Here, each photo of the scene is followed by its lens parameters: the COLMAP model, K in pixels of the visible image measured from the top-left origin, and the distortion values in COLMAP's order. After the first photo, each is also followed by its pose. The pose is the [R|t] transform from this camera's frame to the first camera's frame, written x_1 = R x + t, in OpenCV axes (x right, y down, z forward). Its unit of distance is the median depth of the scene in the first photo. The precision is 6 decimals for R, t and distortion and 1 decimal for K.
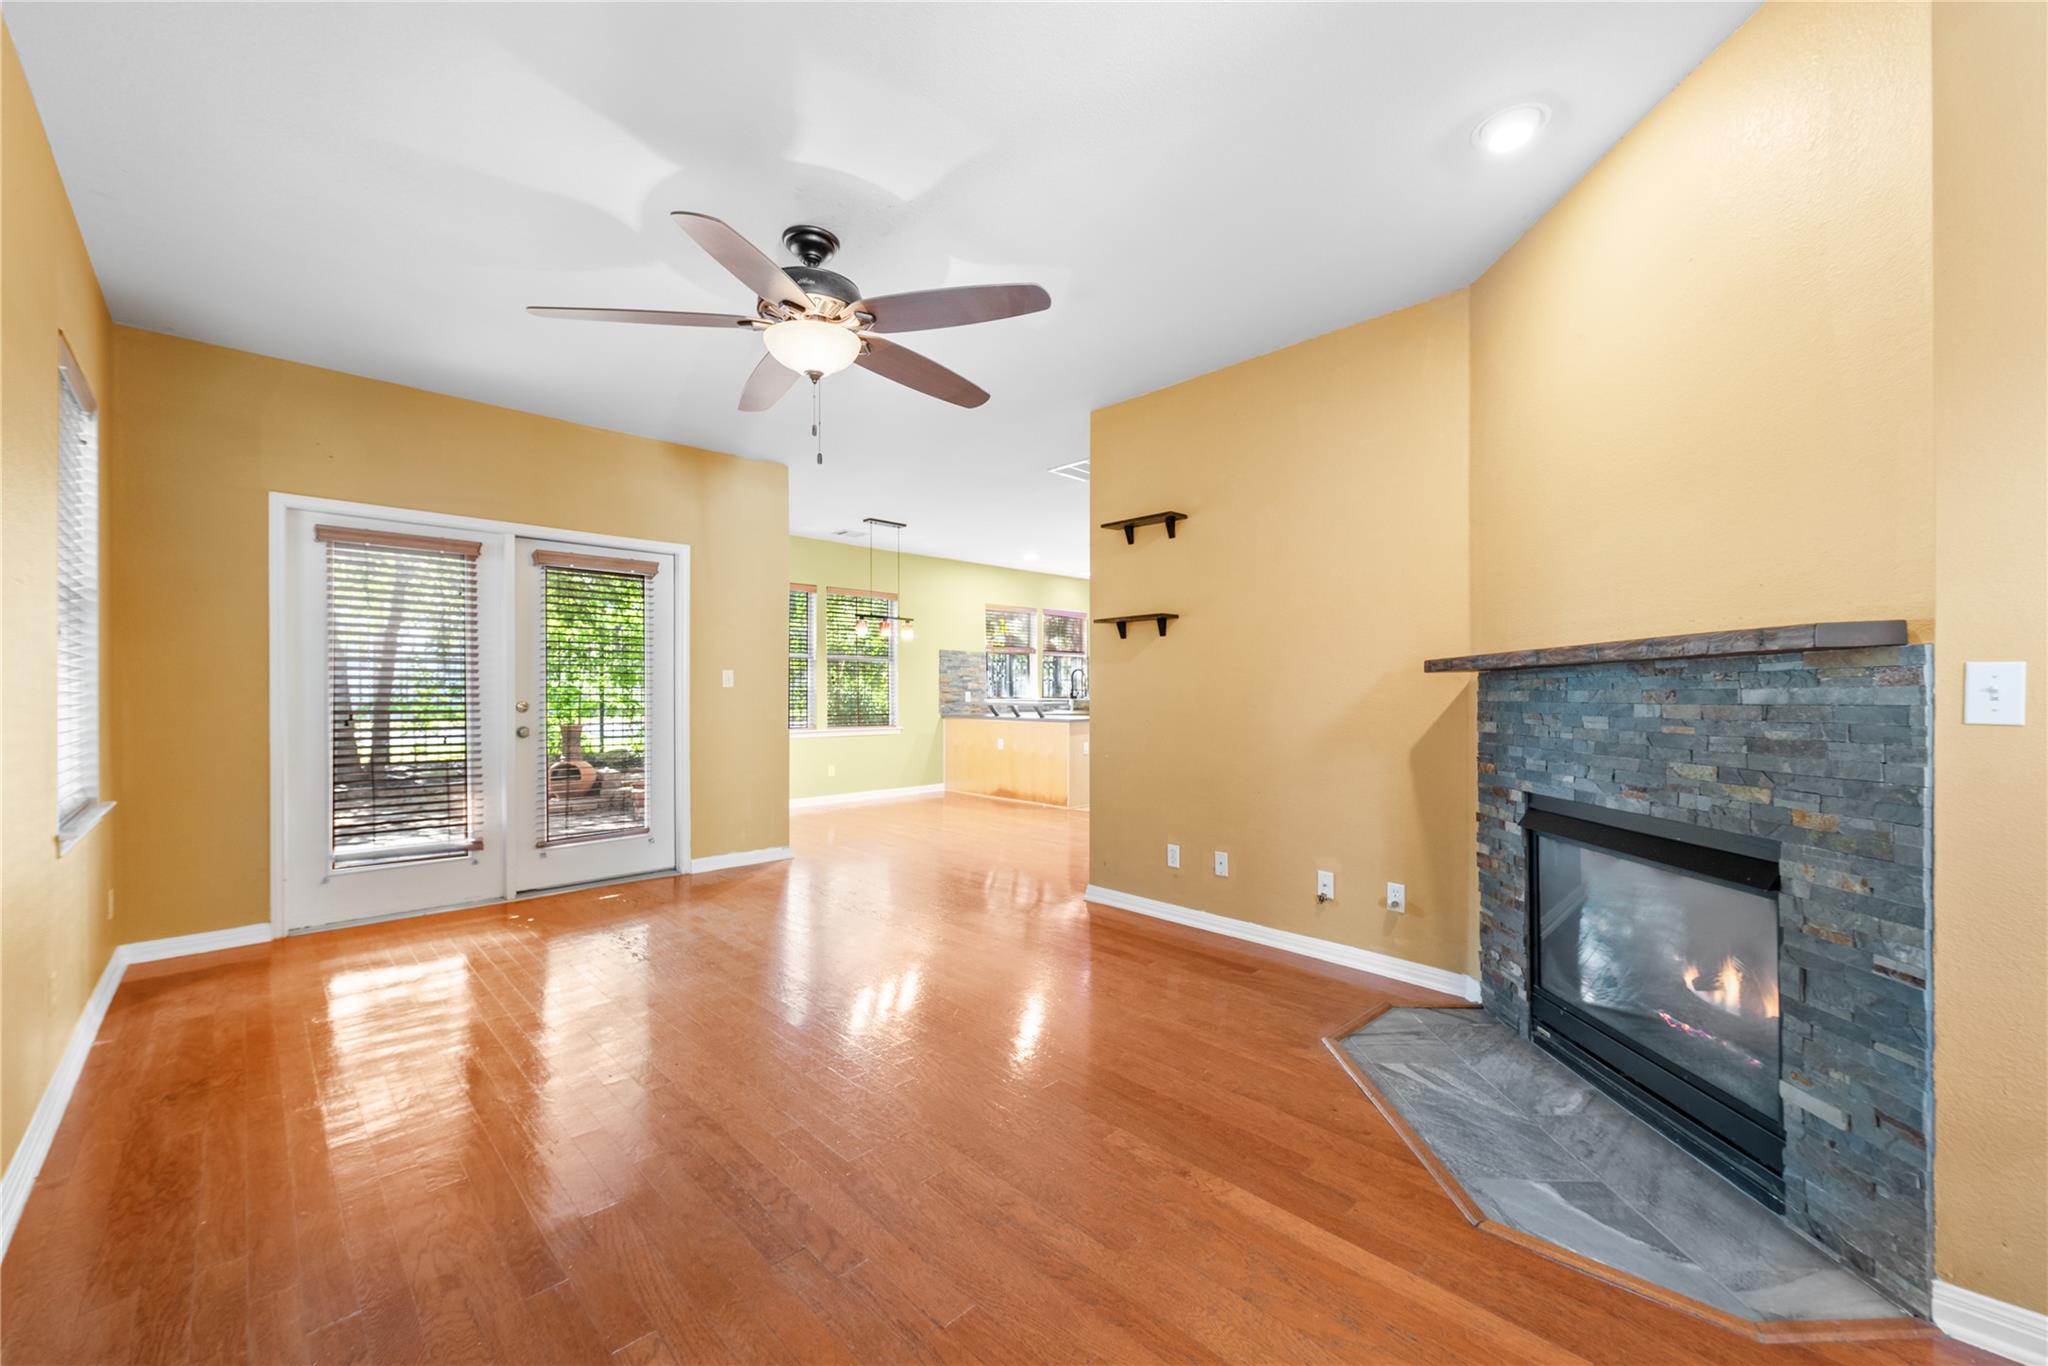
lens RADIAL K [[797.7, 0, 1042.0], [0, 797.7, 688.2], [0, 0, 1]] dist [-0.001811, -0.000287]
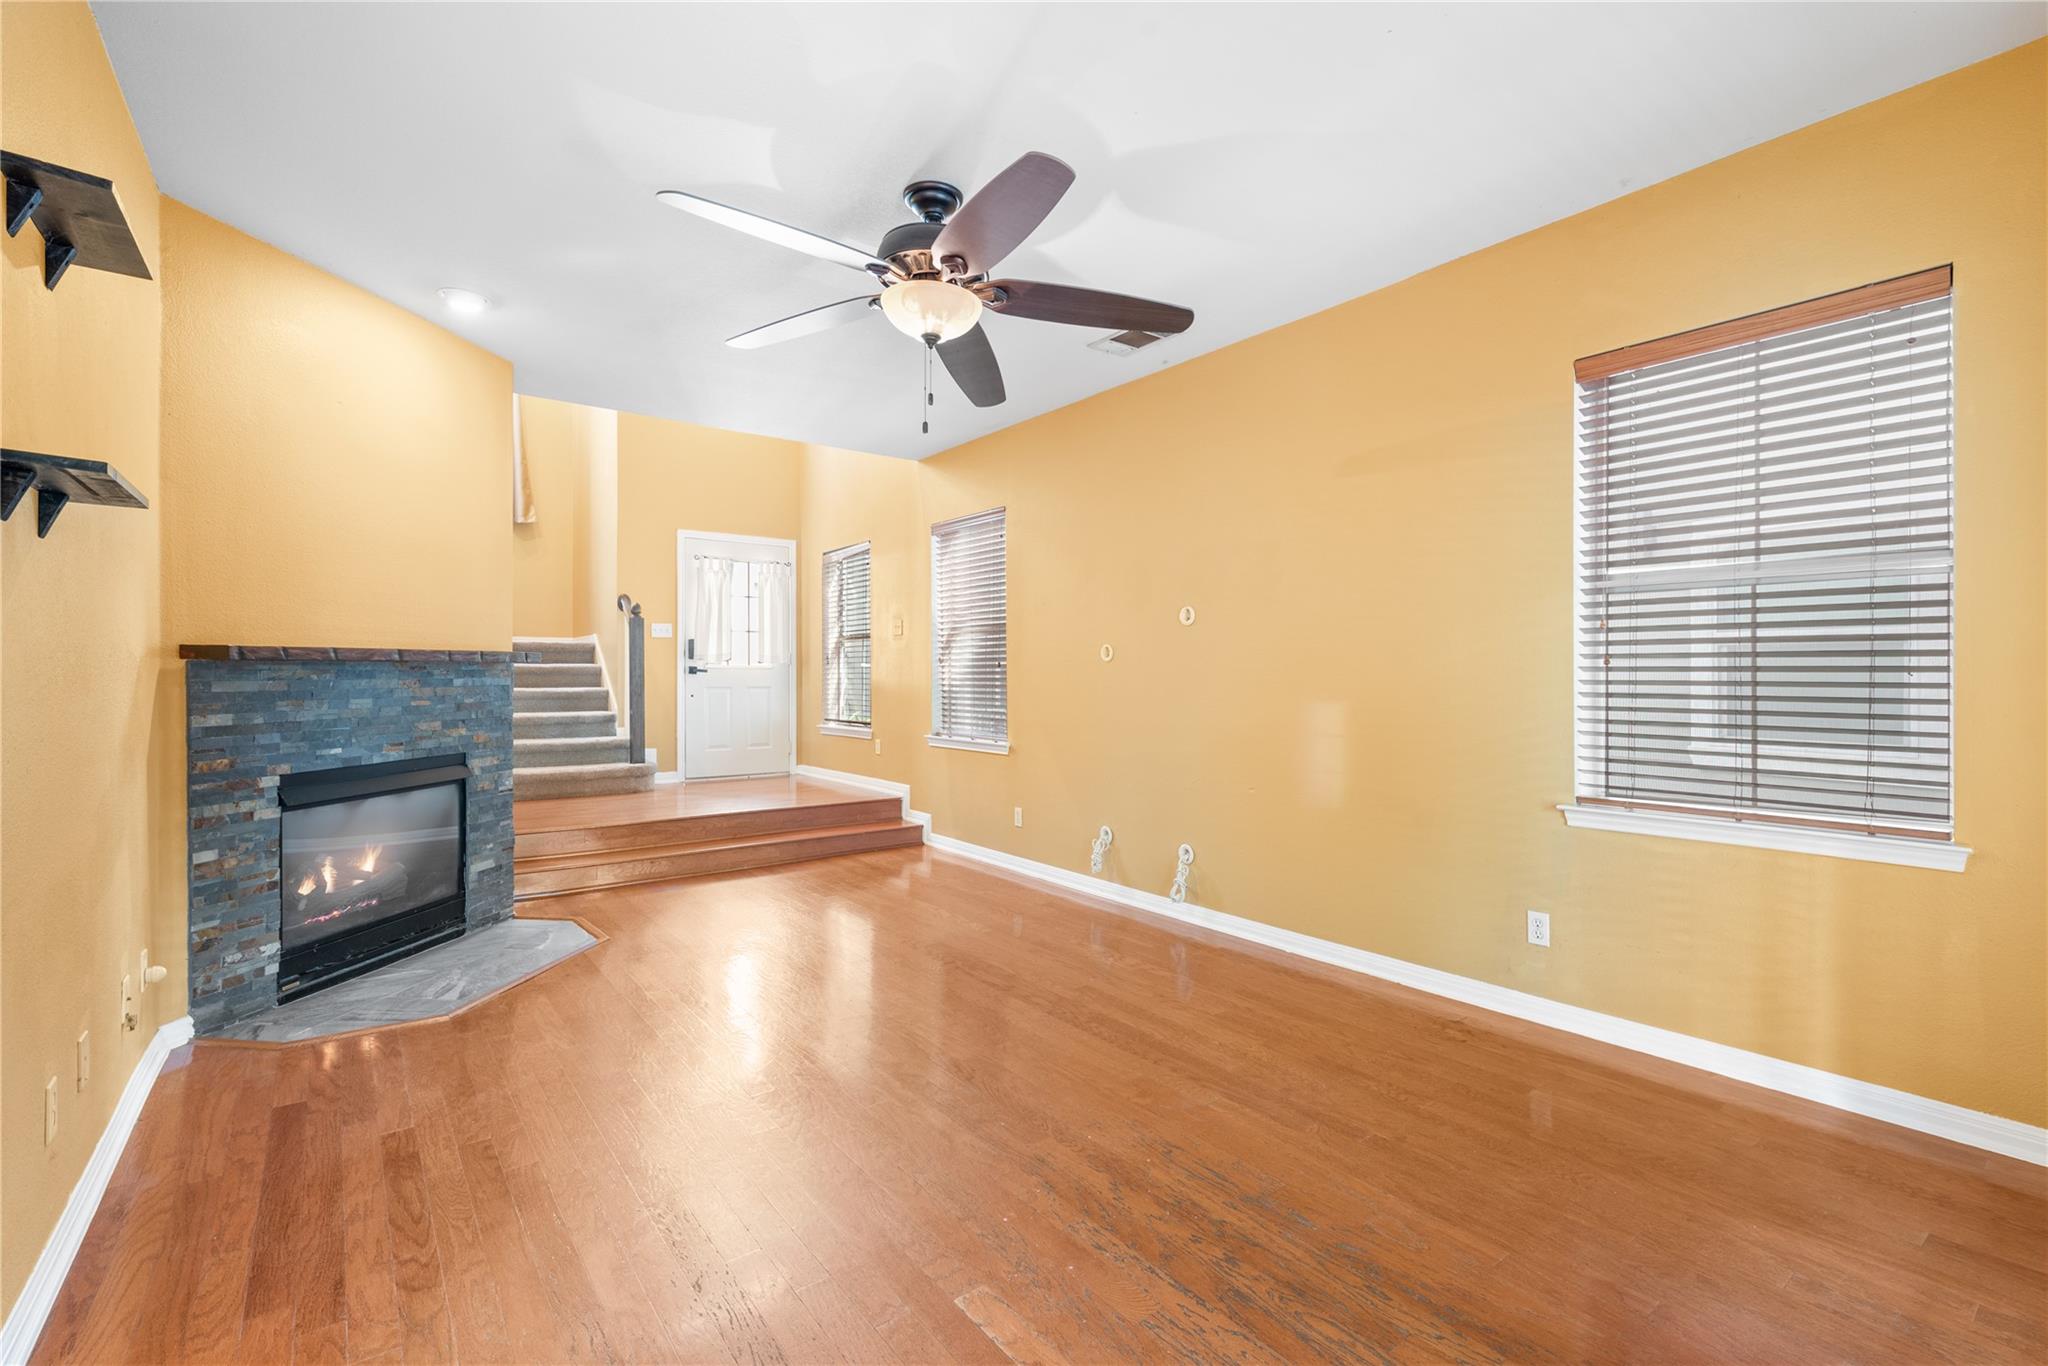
lens RADIAL K [[899.3, 0, 1026.9], [0, 899.3, 677.7], [0, 0, 1]] dist [0.002445, 0.000232]
pose [[-0.990530, -0.001128, 0.137295, -0.630811], [-0.001332, 0.999998, -0.001388, 0.000211], [-0.137294, -0.001558, -0.990529, 2.357650]]
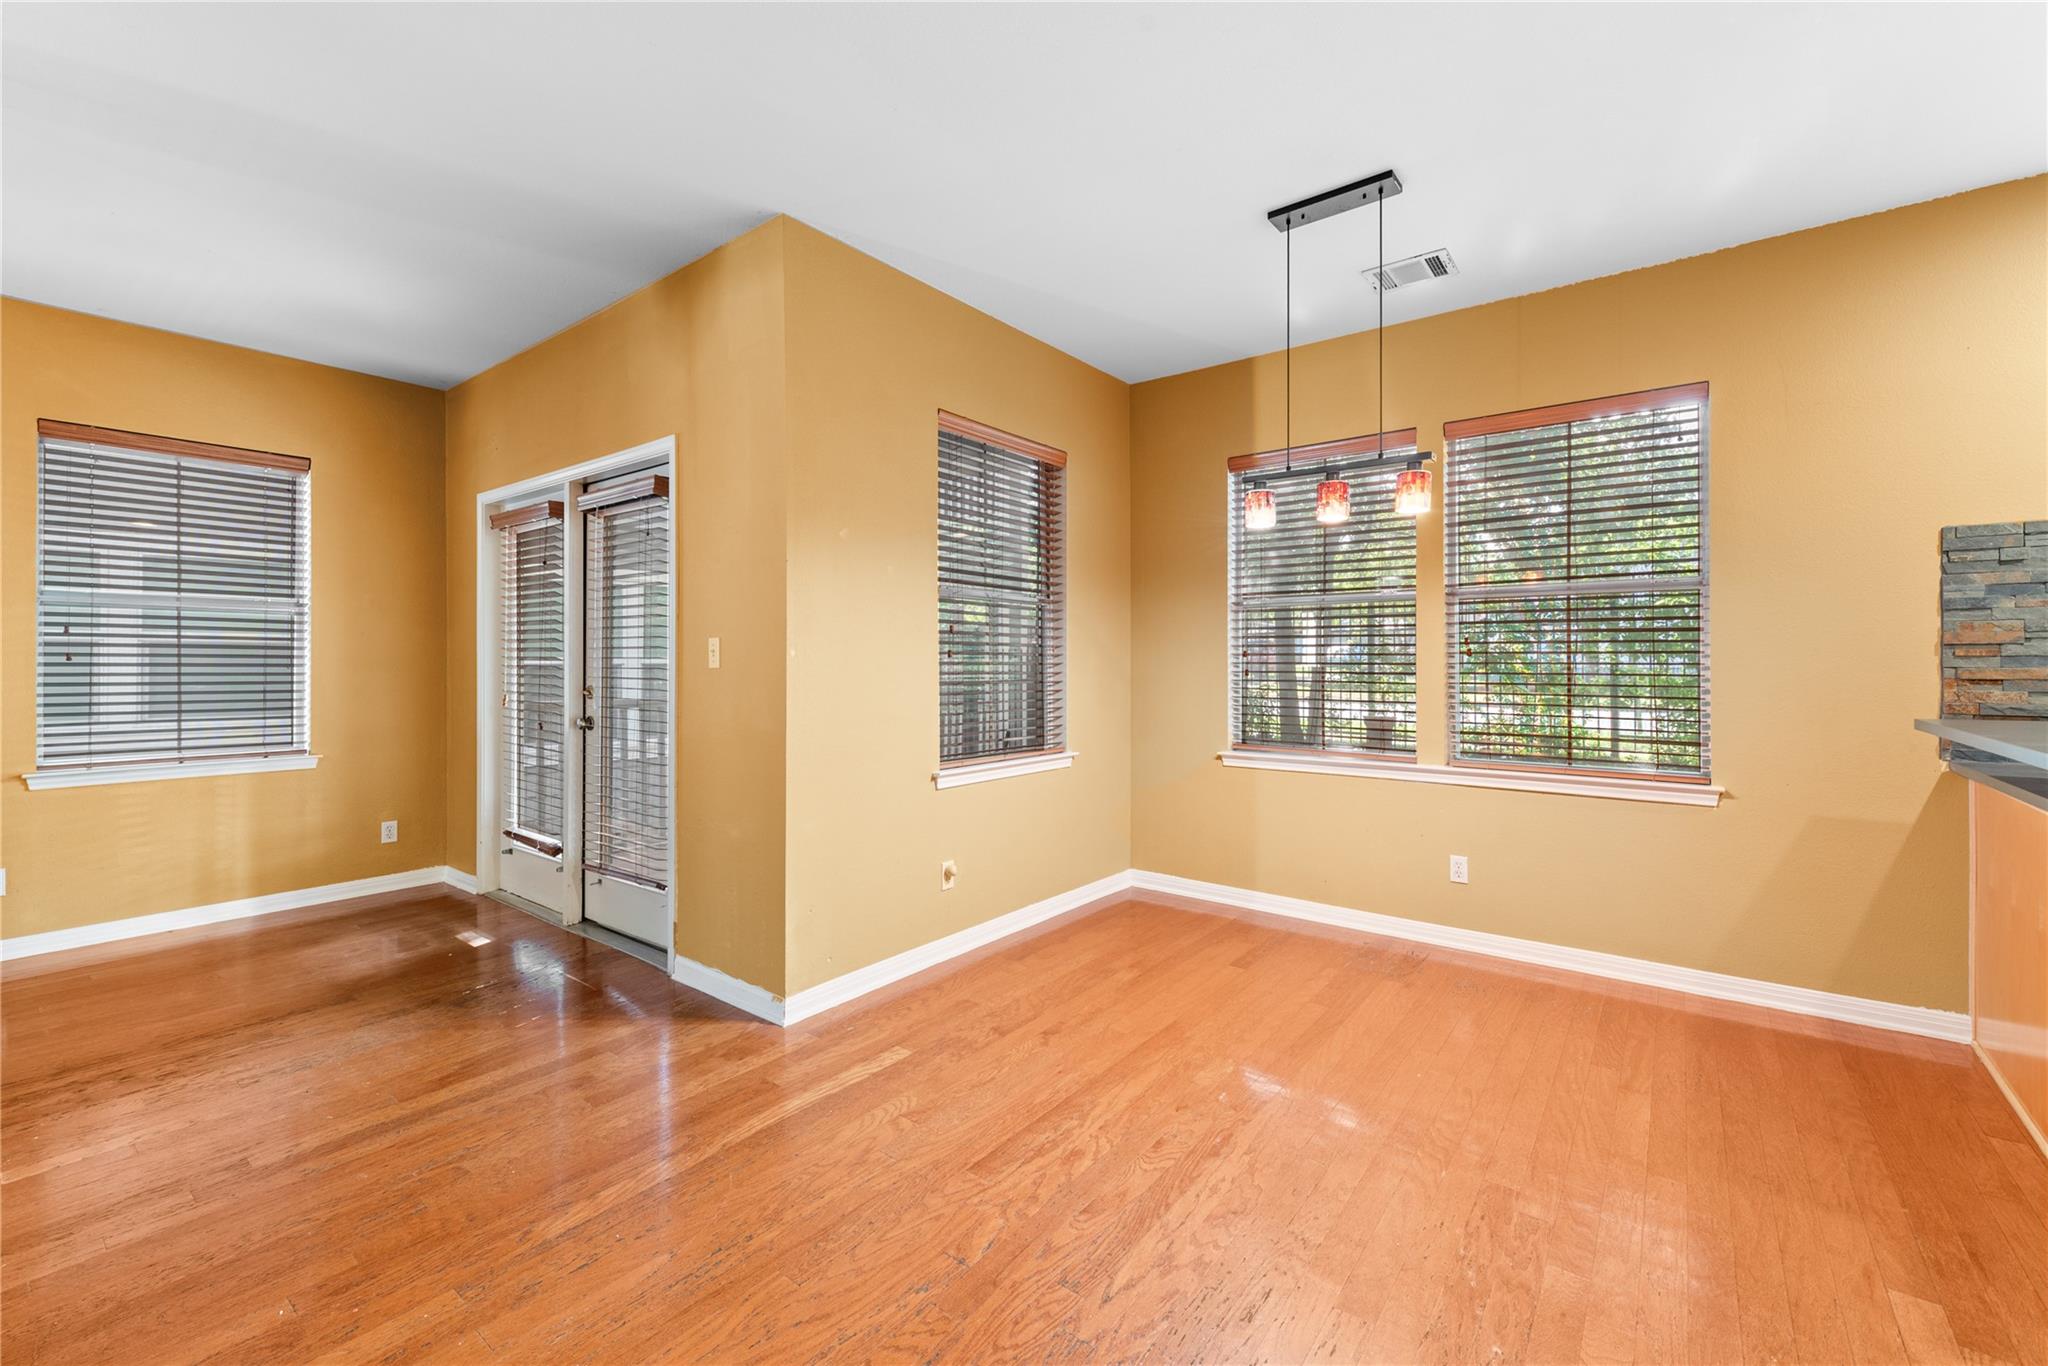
lens RADIAL K [[832.5, 0, 1028.2], [0, 832.5, 659.0], [0, 0, 1]] dist [0.003029, 0.000346]
pose [[0.121834, -0.003496, -0.992544, 0.475362], [0.004814, 0.999984, -0.002931, -0.012954], [0.992539, -0.004421, 0.121848, 2.555890]]
